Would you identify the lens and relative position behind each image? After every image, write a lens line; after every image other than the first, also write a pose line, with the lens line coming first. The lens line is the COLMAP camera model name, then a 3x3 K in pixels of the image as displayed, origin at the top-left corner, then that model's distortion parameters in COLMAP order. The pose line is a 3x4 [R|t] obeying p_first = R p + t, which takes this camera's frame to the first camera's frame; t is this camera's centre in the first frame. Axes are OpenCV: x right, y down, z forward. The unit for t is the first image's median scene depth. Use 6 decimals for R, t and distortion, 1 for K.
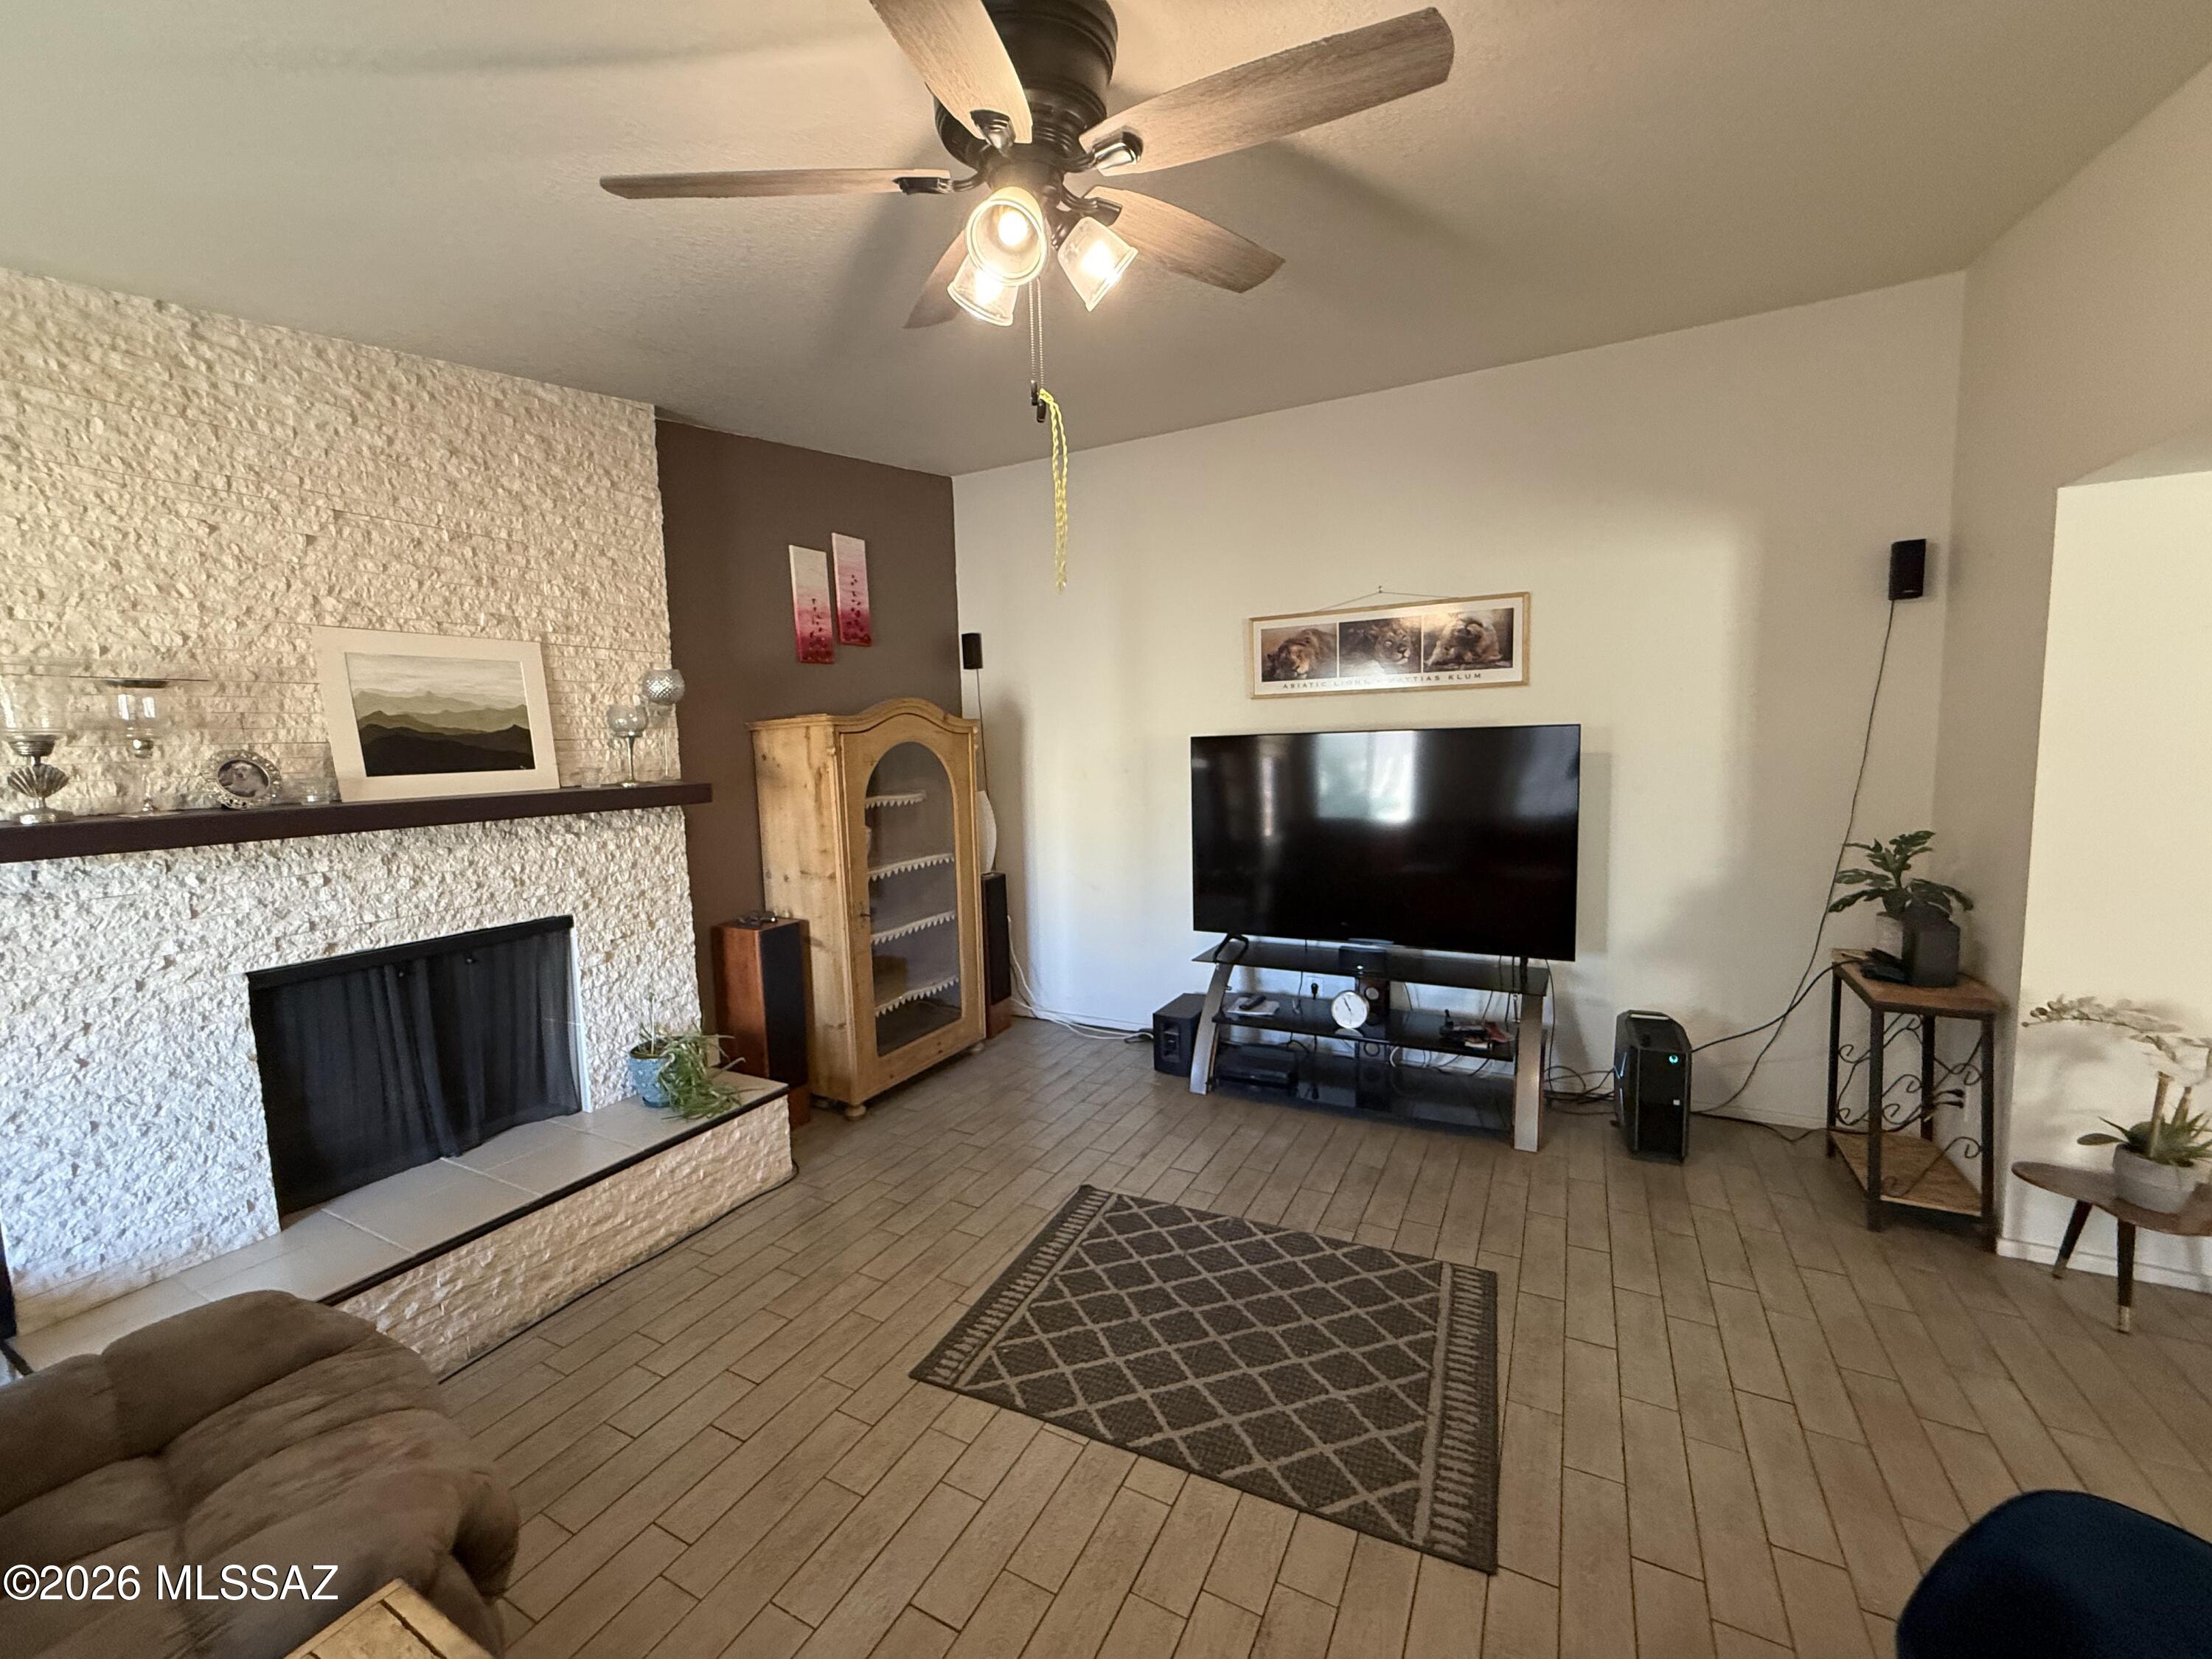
lens RADIAL K [[881.1, 0, 1101.6], [0, 881.1, 832.9], [0, 0, 1]] dist [0.000702, -0.001071]
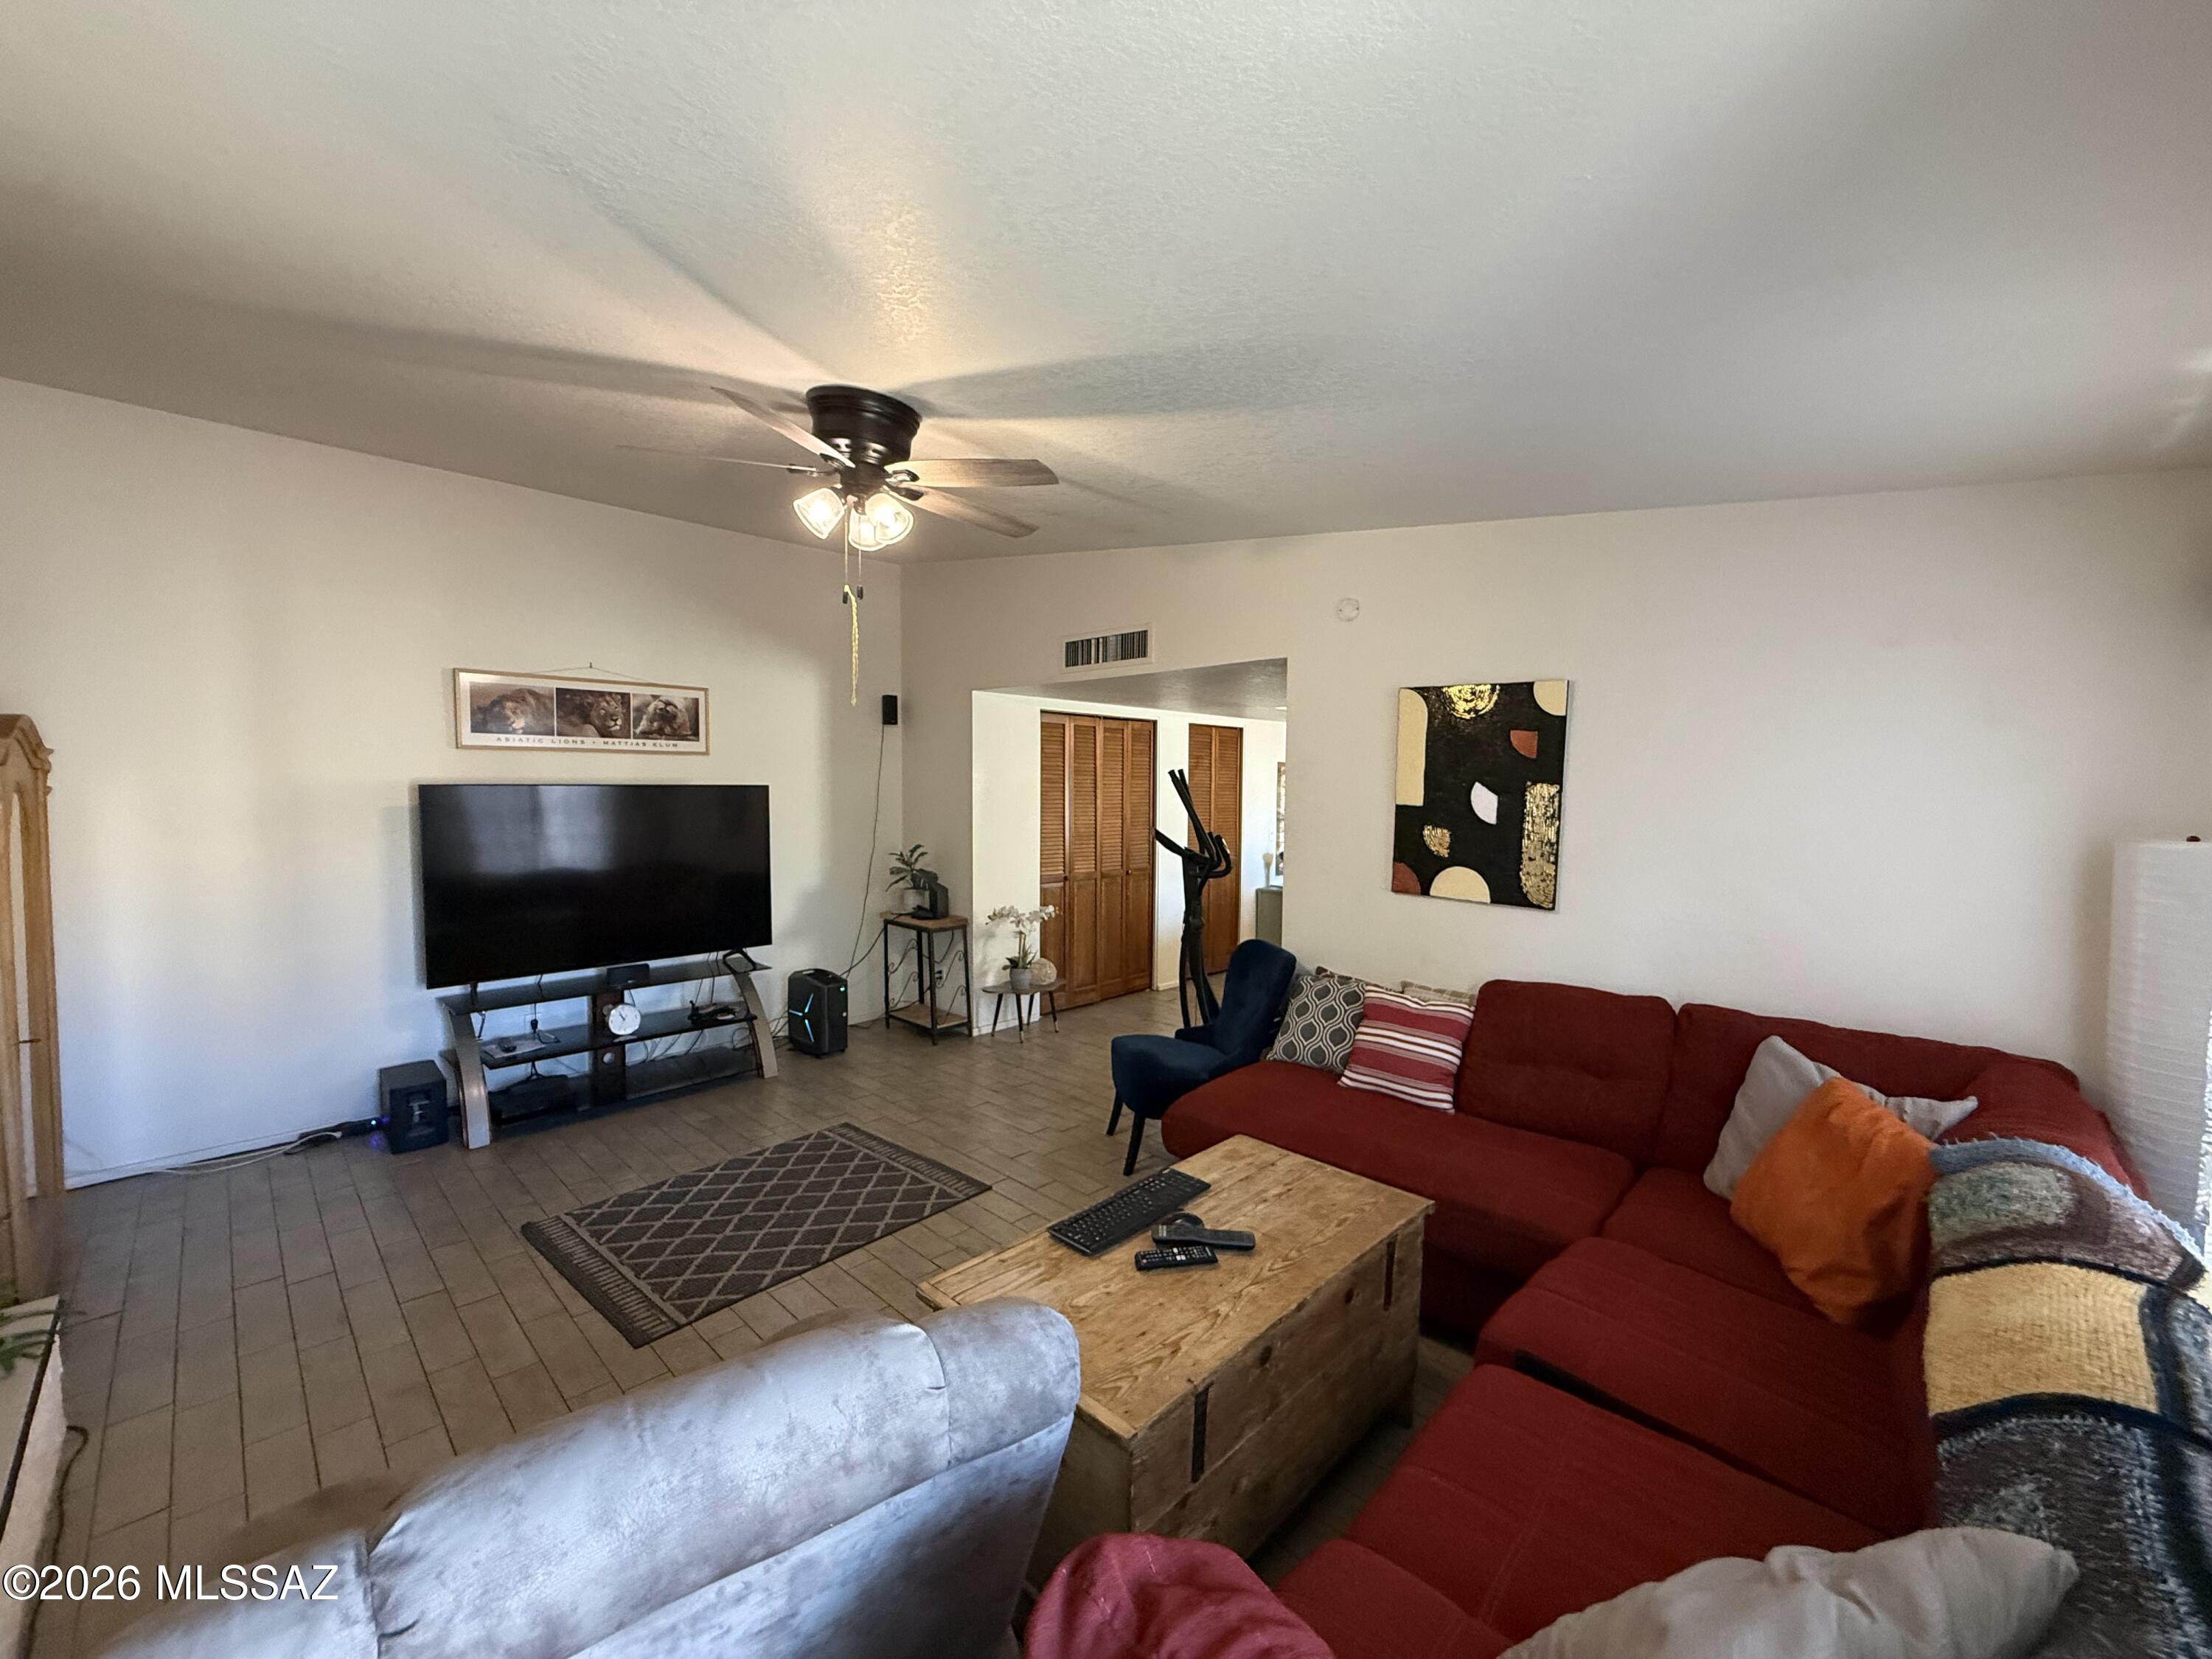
lens RADIAL K [[881.1, 0, 1090.5], [0, 881.1, 836.6], [0, 0, 1]] dist [0.000702, -0.001071]
pose [[0.290932, -0.027055, 0.956361, -0.855481], [0.084916, 0.996385, 0.002355, 0.008843], [-0.952968, 0.080525, 0.292177, 0.050185]]
